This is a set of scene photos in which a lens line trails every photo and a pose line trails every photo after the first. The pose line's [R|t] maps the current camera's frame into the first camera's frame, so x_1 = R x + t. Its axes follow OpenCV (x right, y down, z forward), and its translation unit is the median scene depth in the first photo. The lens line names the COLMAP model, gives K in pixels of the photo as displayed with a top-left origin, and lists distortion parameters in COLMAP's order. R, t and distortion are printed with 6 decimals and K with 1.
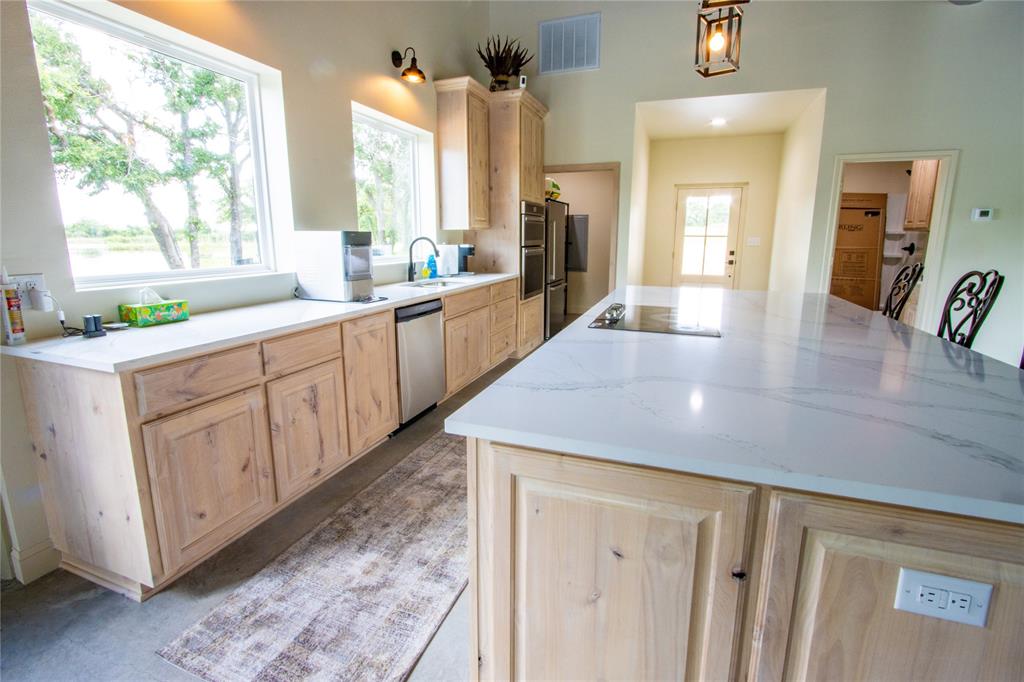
lens RADIAL K [[469.7, 0, 503.1], [0, 469.7, 326.4], [0, 0, 1]] dist [-0.017591, 0.000859]
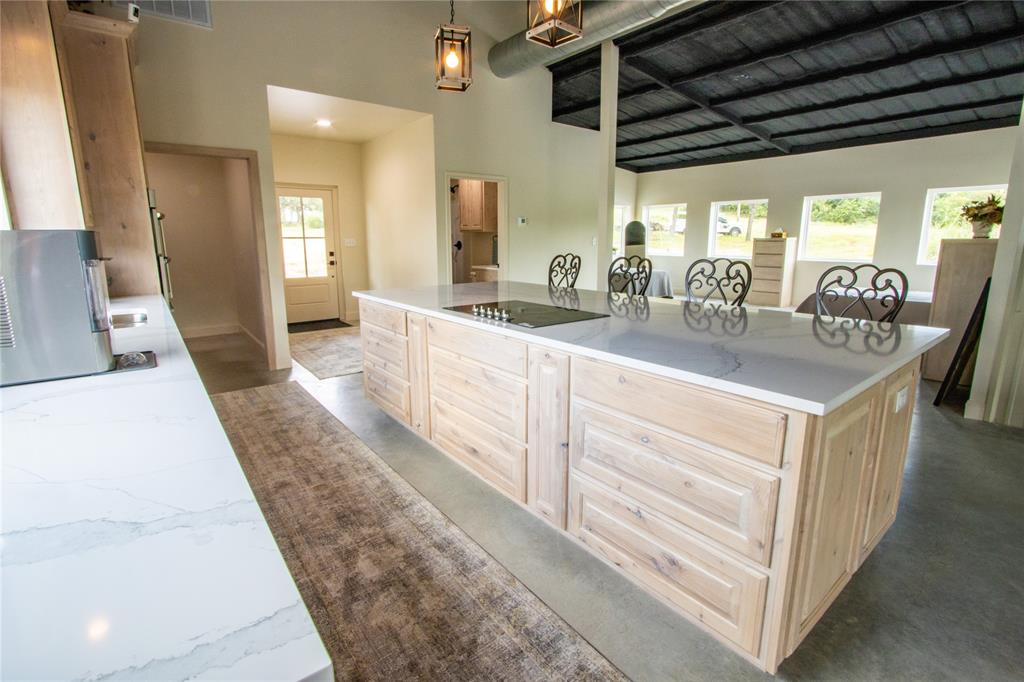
lens RADIAL K [[469.7, 0, 503.1], [0, 469.7, 326.4], [0, 0, 1]] dist [-0.017591, 0.000859]
pose [[0.521708, -0.162302, 0.837544, -0.288943], [0.165298, 0.982363, 0.087401, -0.040937], [-0.836957, 0.092846, 0.539335, 0.210494]]
